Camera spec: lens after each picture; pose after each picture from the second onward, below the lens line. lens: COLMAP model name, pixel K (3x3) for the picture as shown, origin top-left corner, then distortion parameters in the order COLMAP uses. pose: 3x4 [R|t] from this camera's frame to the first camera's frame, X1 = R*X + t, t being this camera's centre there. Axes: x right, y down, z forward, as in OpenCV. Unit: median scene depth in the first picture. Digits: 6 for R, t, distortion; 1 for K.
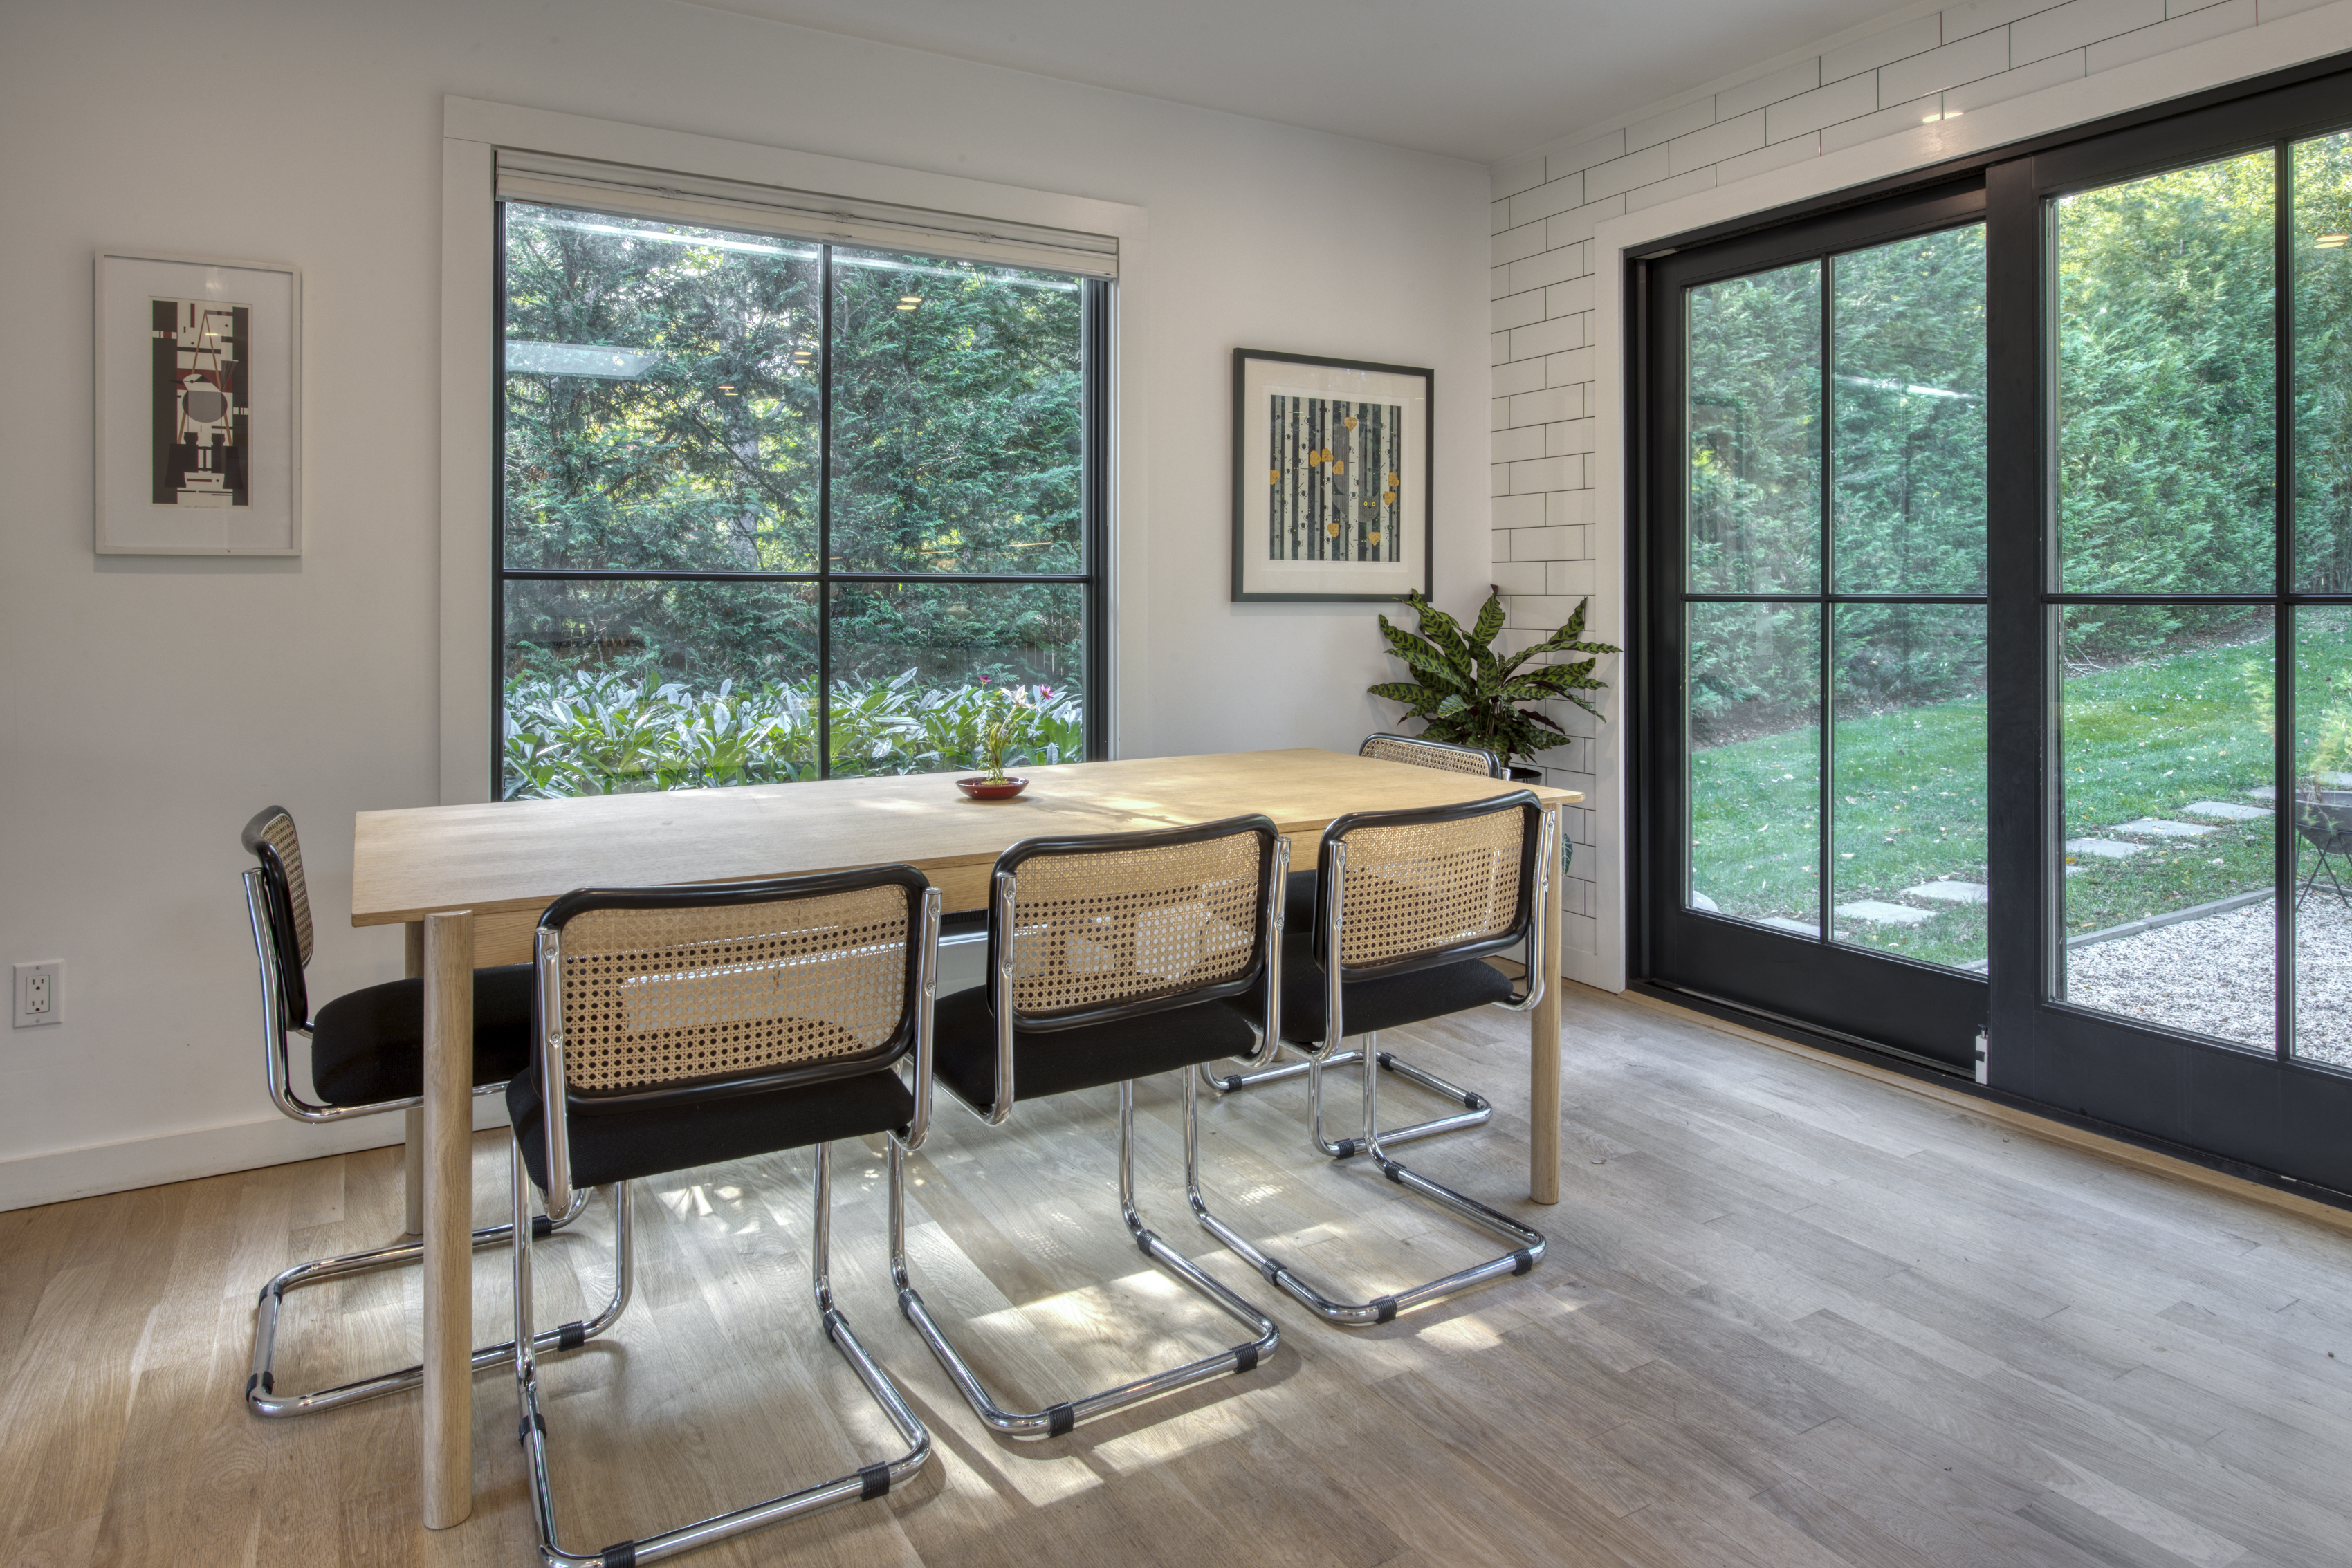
lens RADIAL K [[1390.3, 0, 1176.3], [0, 1390.3, 598.9], [0, 0, 1]] dist [-0.000713, -0.001698]
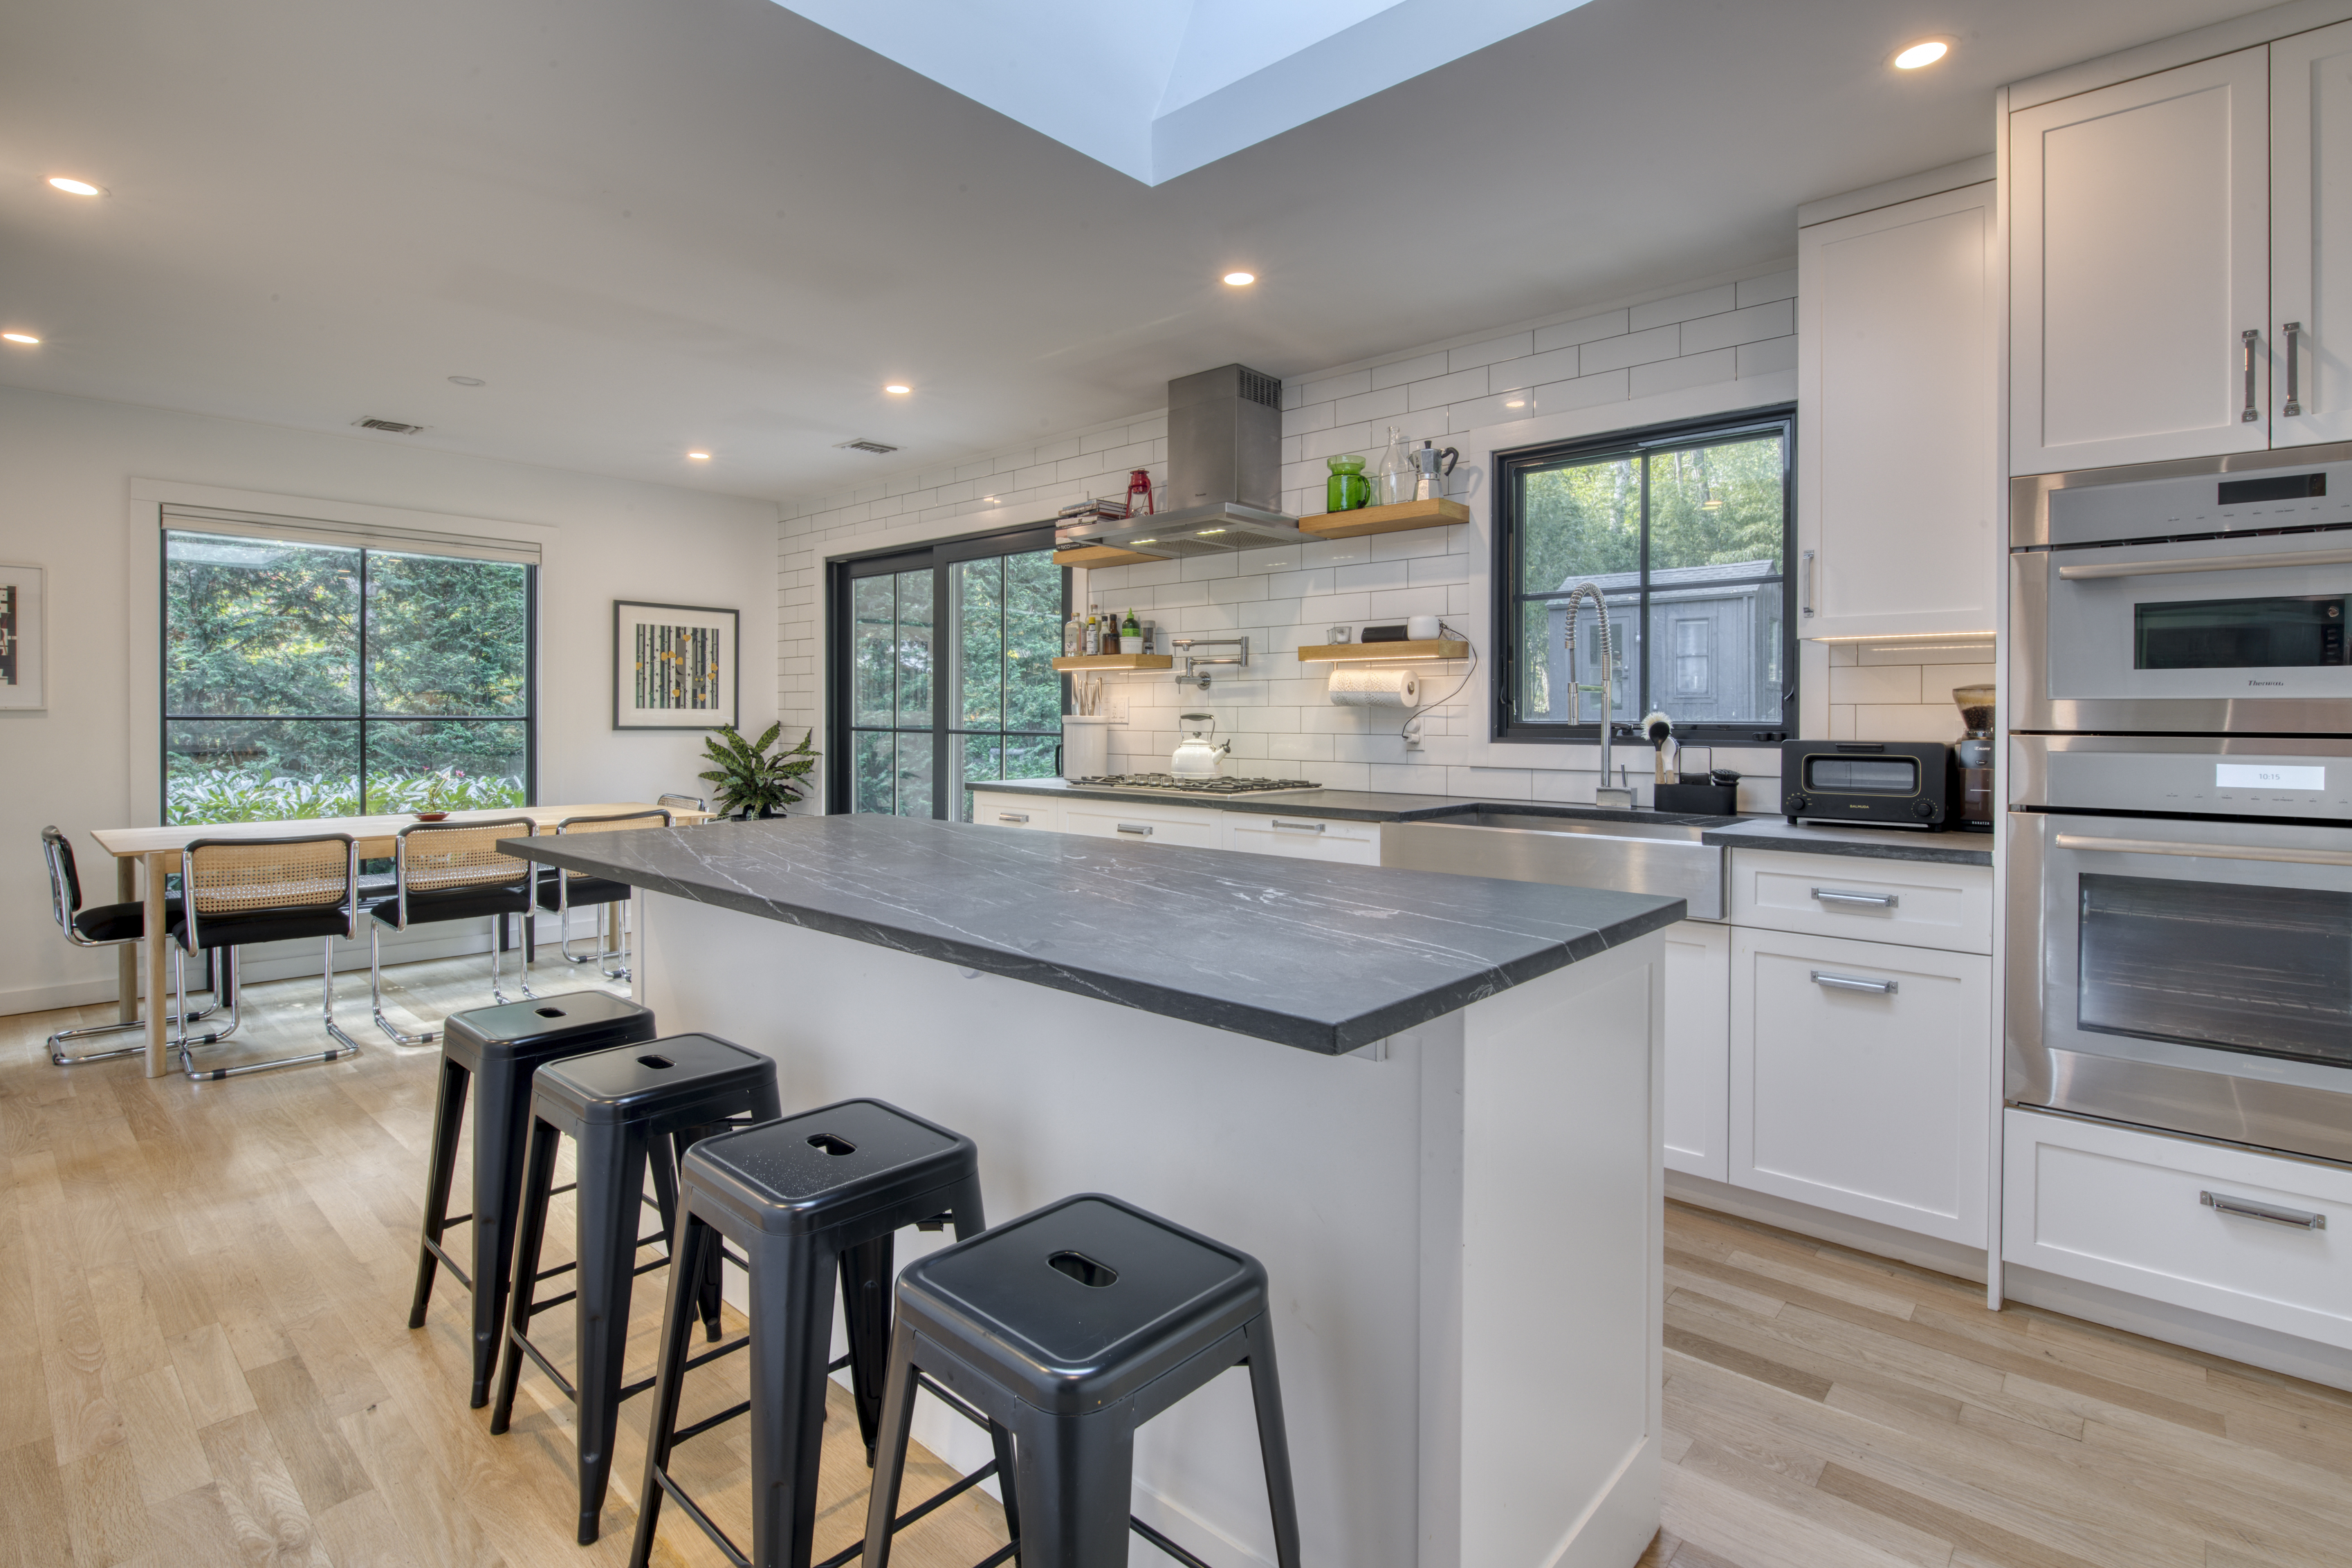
lens RADIAL K [[1130.8, 0, 1176.8], [0, 1130.8, 732.7], [0, 0, 1]] dist [-0.012298, -0.000726]
pose [[0.954465, 0.001631, 0.298318, 0.306044], [-0.006274, 0.999874, 0.014609, -0.021377], [-0.298256, -0.015815, 0.954355, -0.702825]]
